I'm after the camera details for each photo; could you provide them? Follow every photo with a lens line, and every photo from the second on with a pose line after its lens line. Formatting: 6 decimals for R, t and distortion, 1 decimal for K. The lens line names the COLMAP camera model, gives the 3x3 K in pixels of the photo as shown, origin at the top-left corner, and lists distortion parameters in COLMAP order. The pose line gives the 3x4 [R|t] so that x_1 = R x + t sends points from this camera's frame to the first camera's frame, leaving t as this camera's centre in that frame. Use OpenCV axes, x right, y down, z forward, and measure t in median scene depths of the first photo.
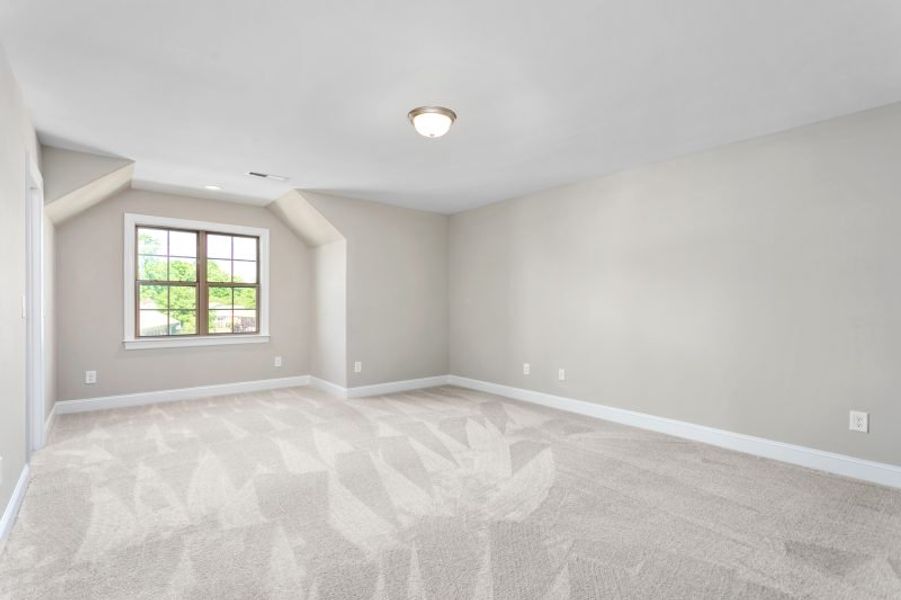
lens RADIAL K [[423.0, 0, 450.5], [0, 423.0, 300.0], [0, 0, 1]] dist [-0.002885, -0.000203]
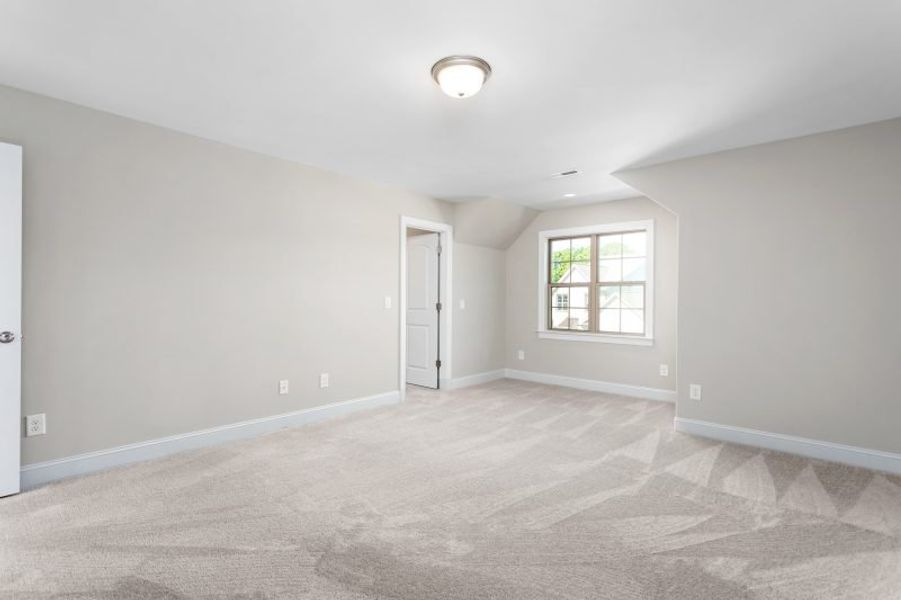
lens RADIAL K [[423.0, 0, 450.5], [0, 423.0, 300.0], [0, 0, 1]] dist [-0.002885, -0.000203]
pose [[0.176892, -0.002499, -0.984227, 0.423538], [0.000418, 0.999997, -0.002464, 0.005157], [0.984230, 0.000024, 0.176892, 0.478521]]
